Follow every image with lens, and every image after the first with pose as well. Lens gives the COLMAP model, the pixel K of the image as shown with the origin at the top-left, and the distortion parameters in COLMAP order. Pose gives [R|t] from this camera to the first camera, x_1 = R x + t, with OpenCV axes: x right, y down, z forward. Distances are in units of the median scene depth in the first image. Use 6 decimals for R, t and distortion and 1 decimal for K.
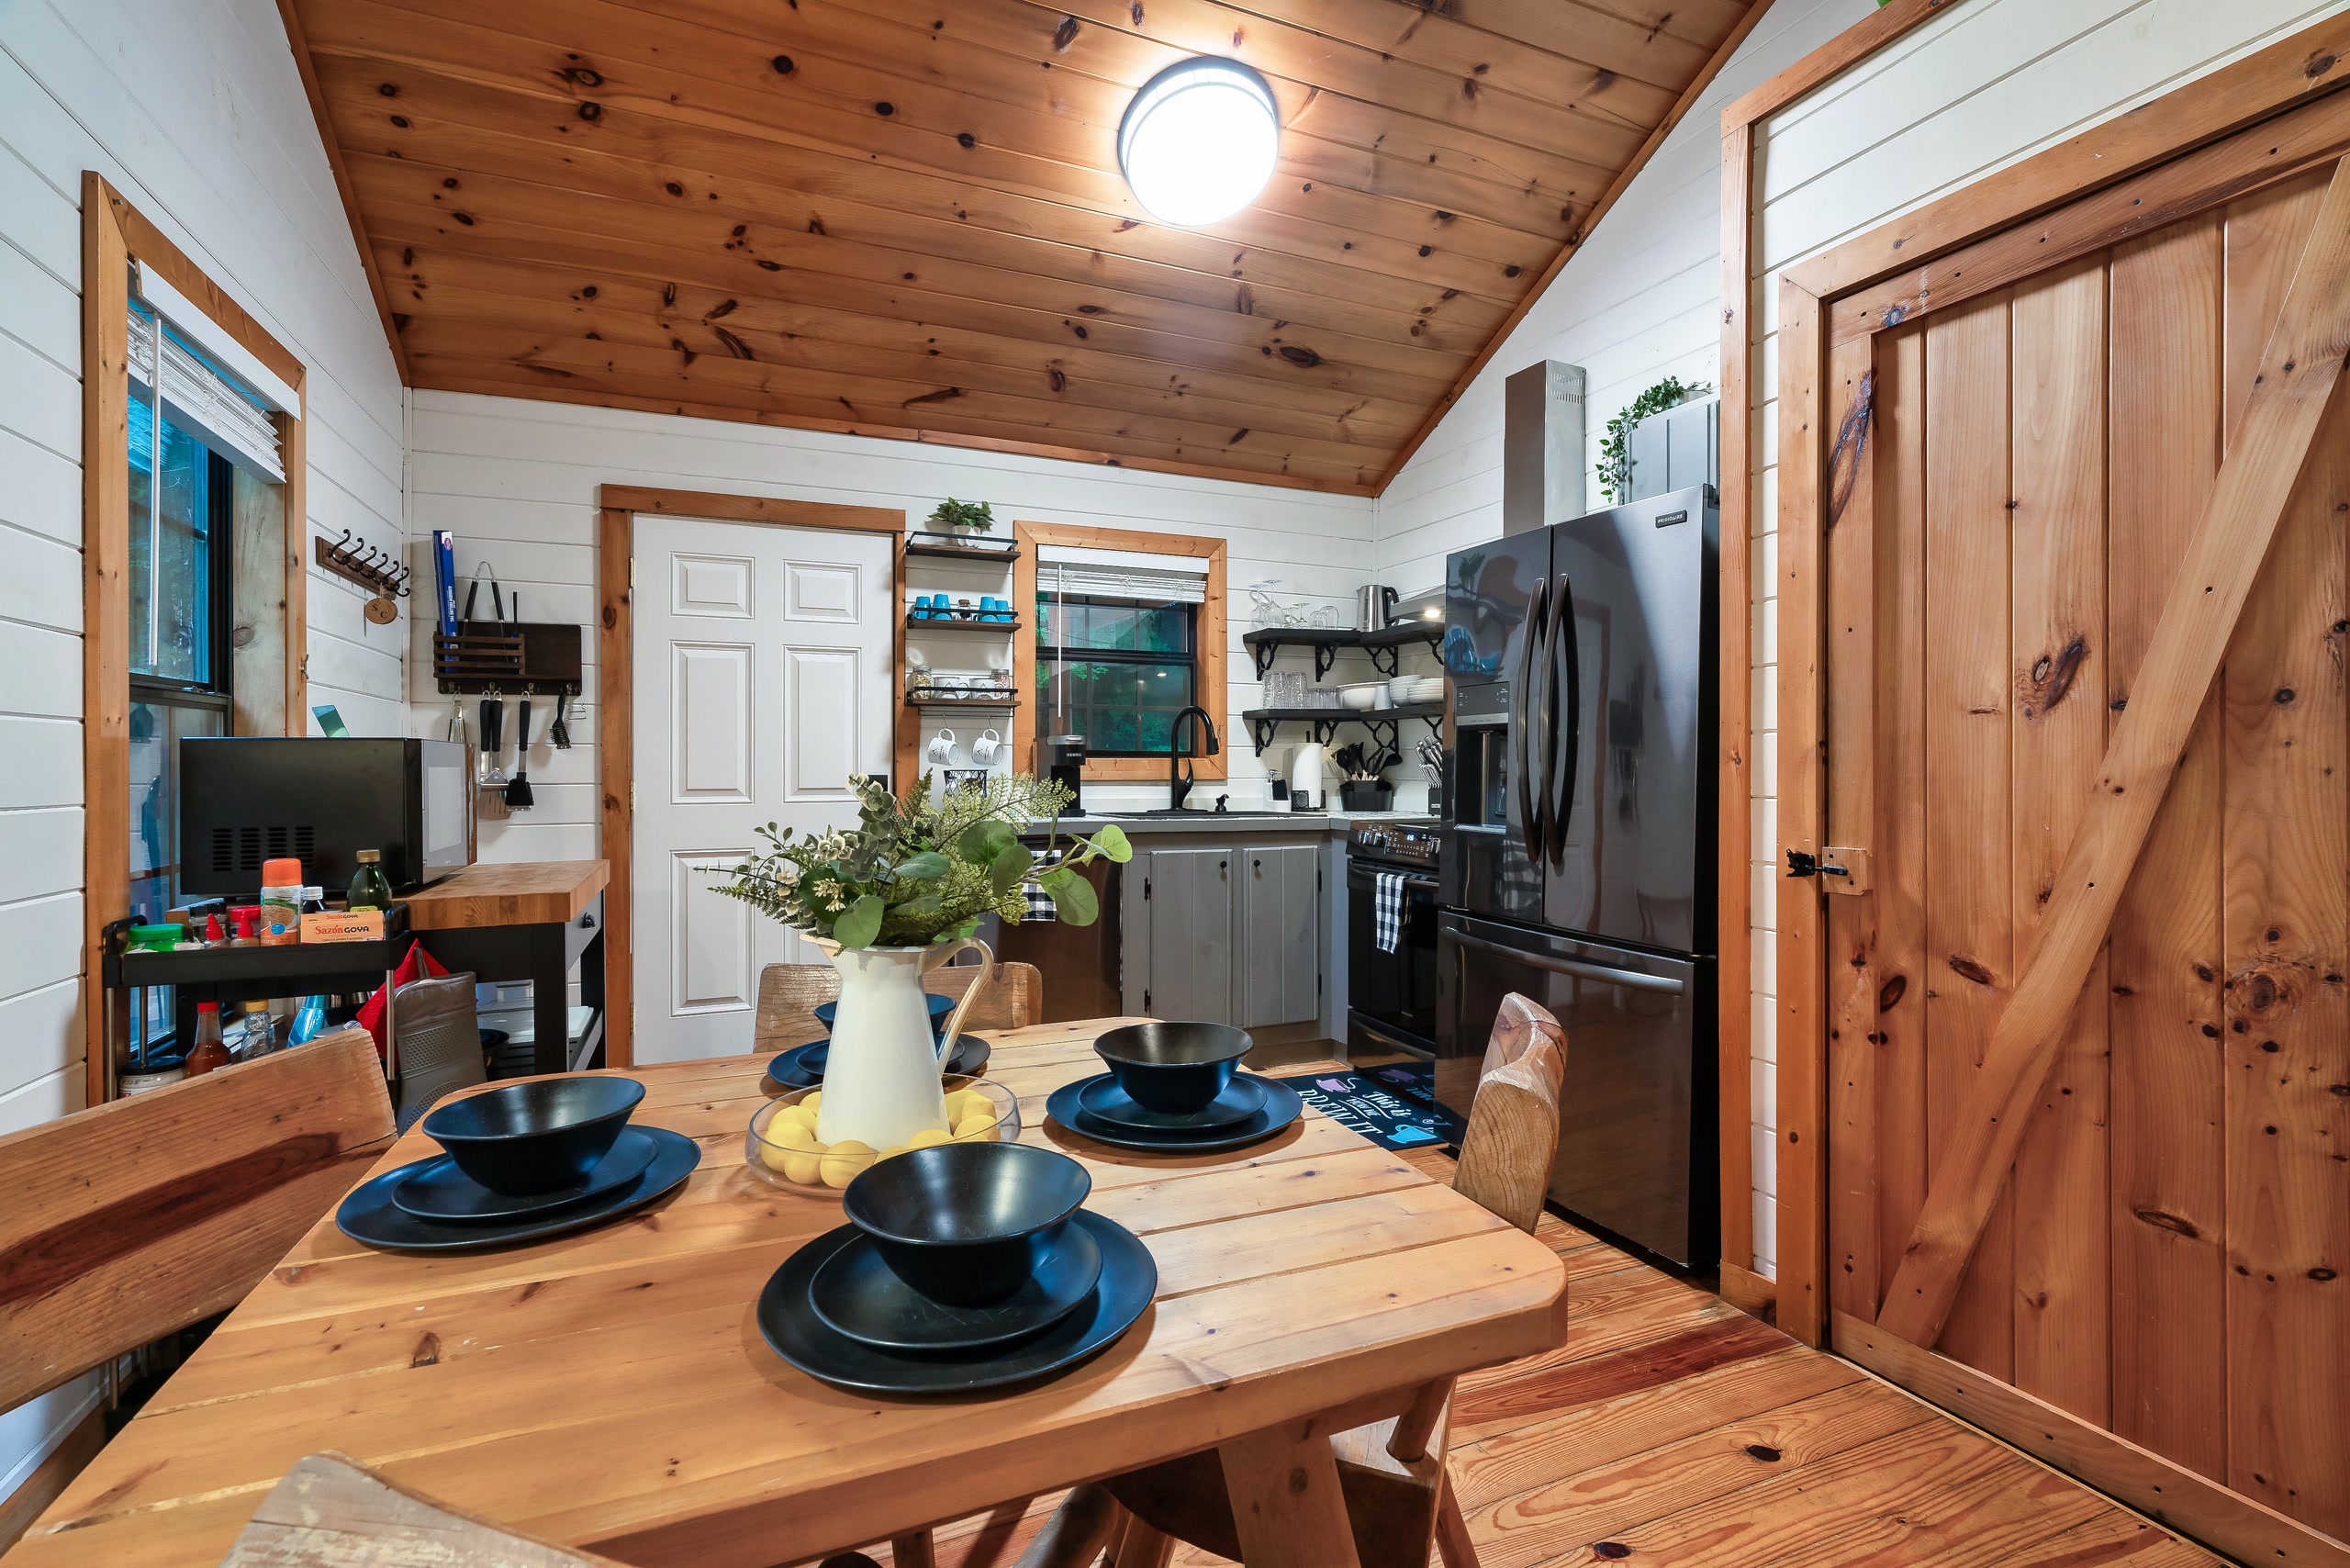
lens RADIAL K [[1089.7, 0, 1175.0], [0, 1089.7, 784.0], [0, 0, 1]] dist [0.000956, 0.001403]
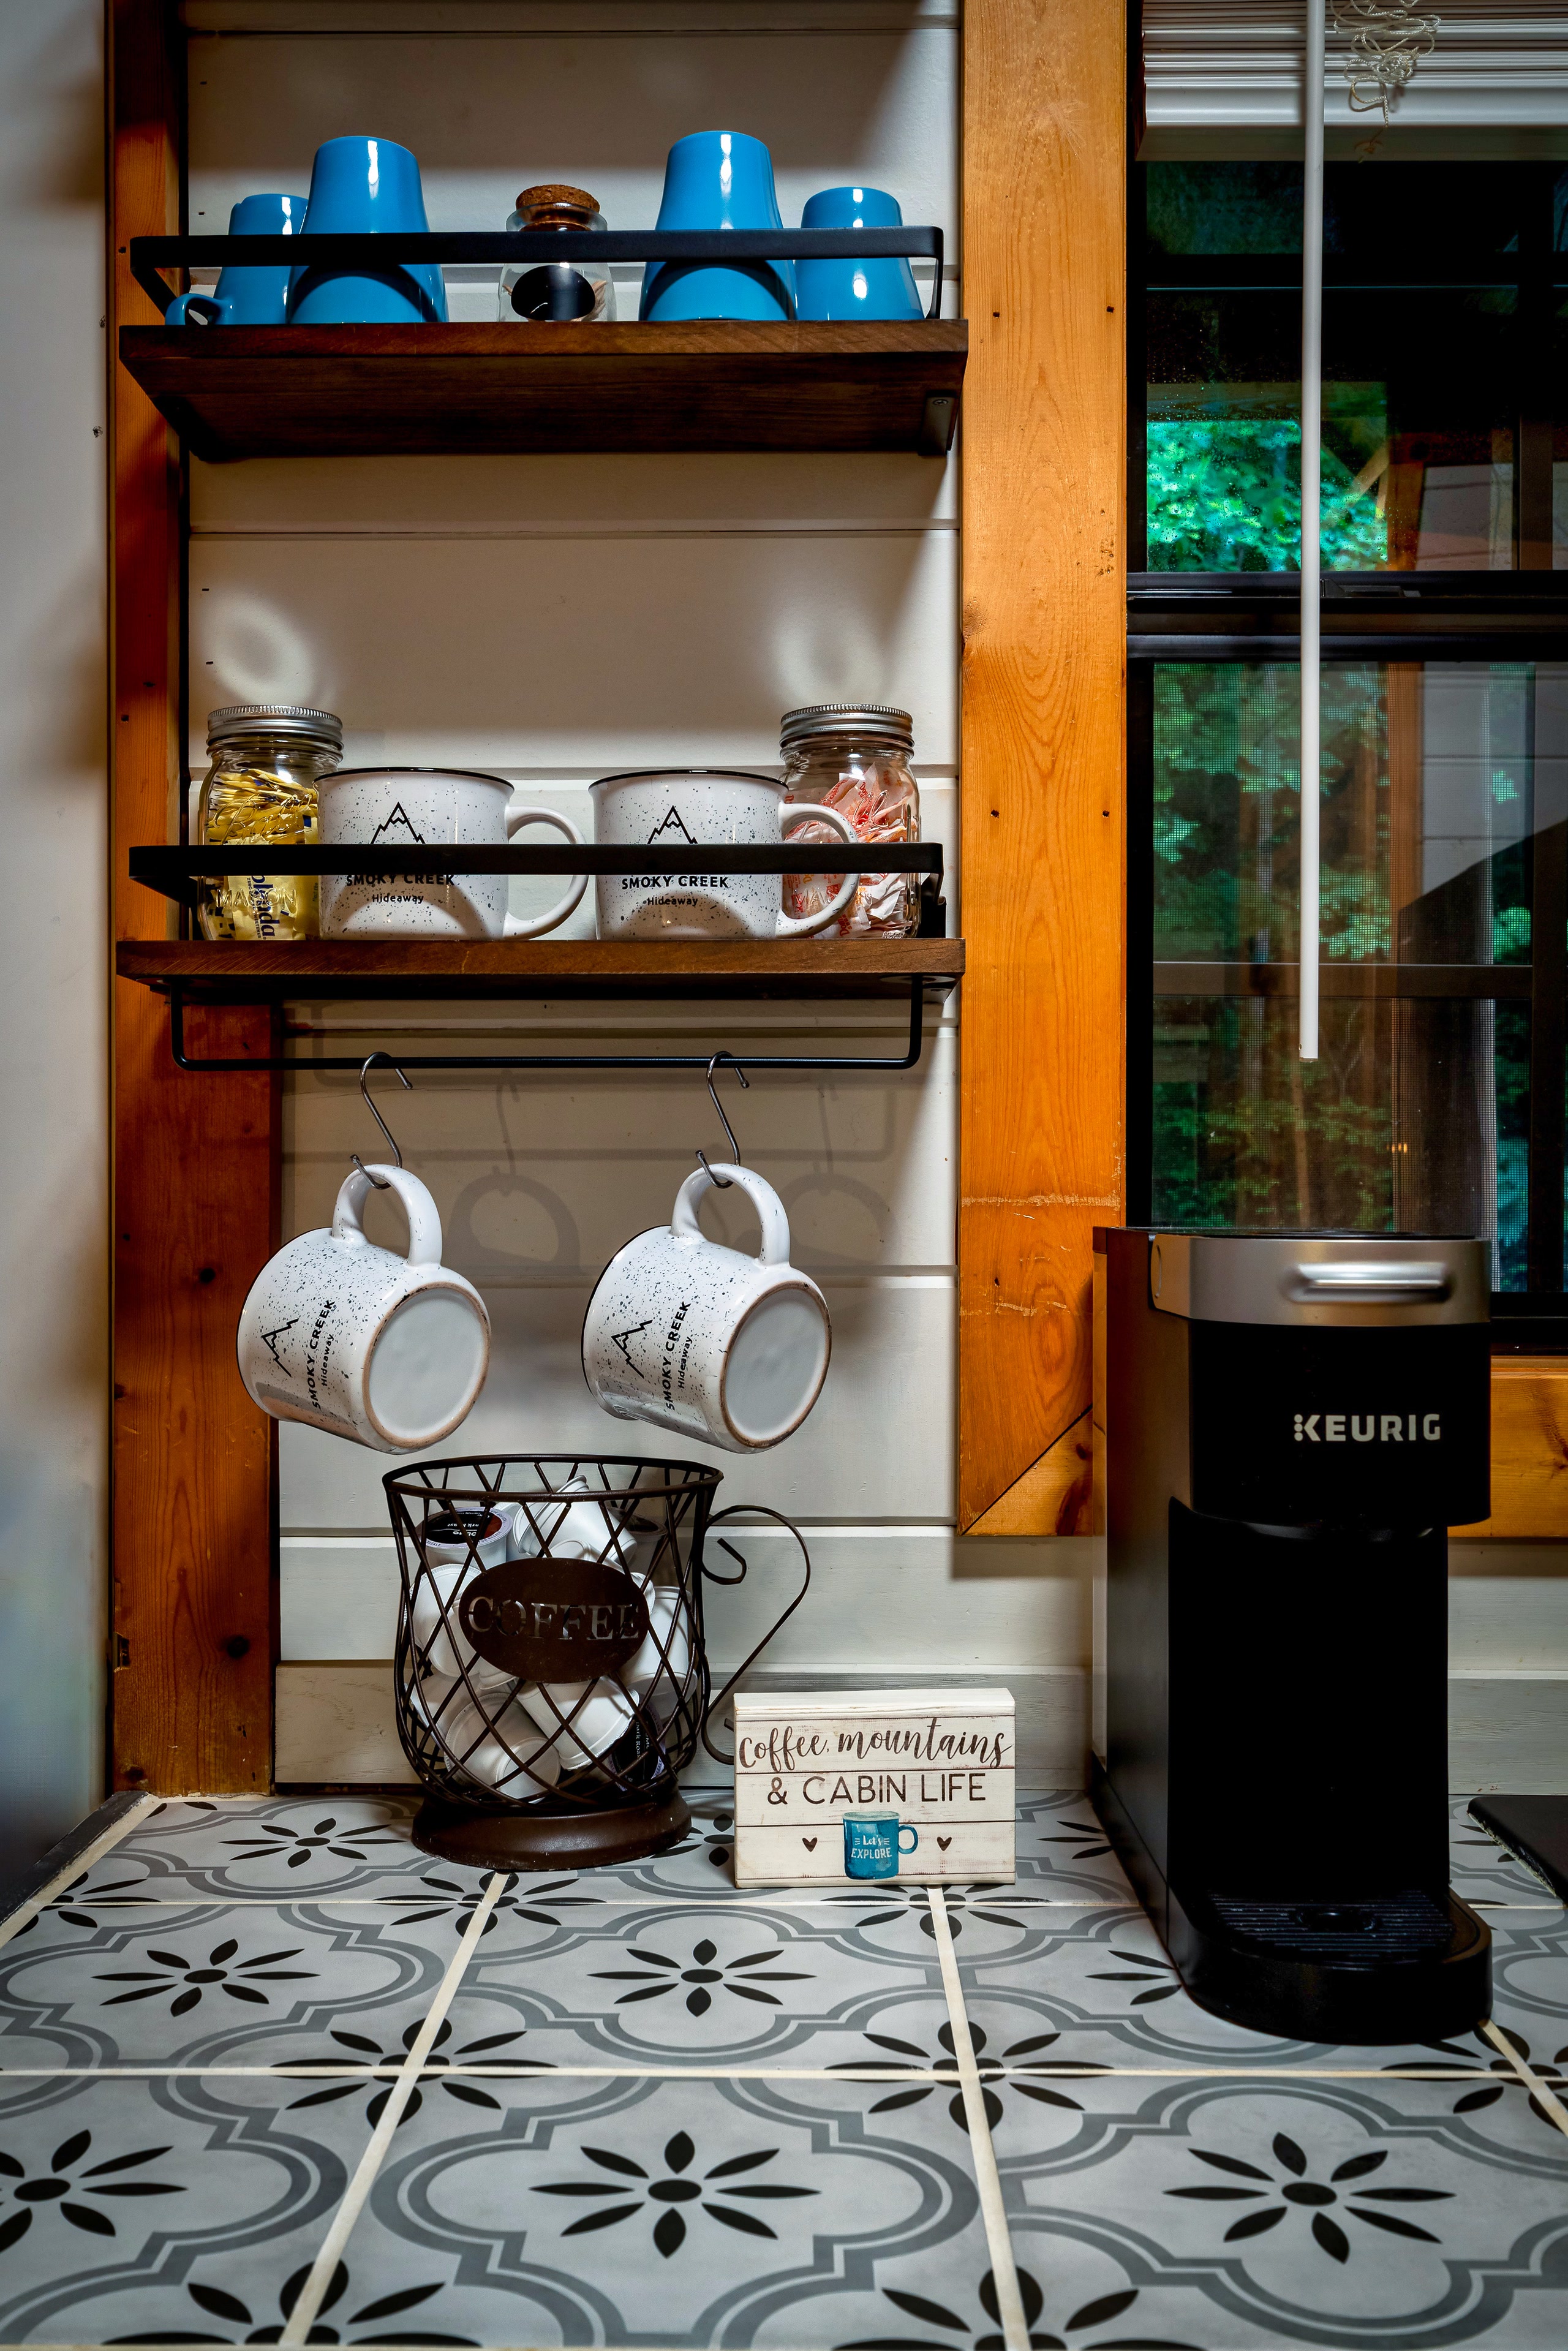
lens RADIAL K [[1960.1, 0, 780.5], [0, 1960.1, 1166.0], [0, 0, 1]] dist [0.009566, -0.001966]
pose [[0.921411, 0.004680, -0.388561, -0.074080], [-0.002471, 0.999978, 0.006184, -0.051234], [0.388581, -0.004738, 0.921402, 0.787771]]
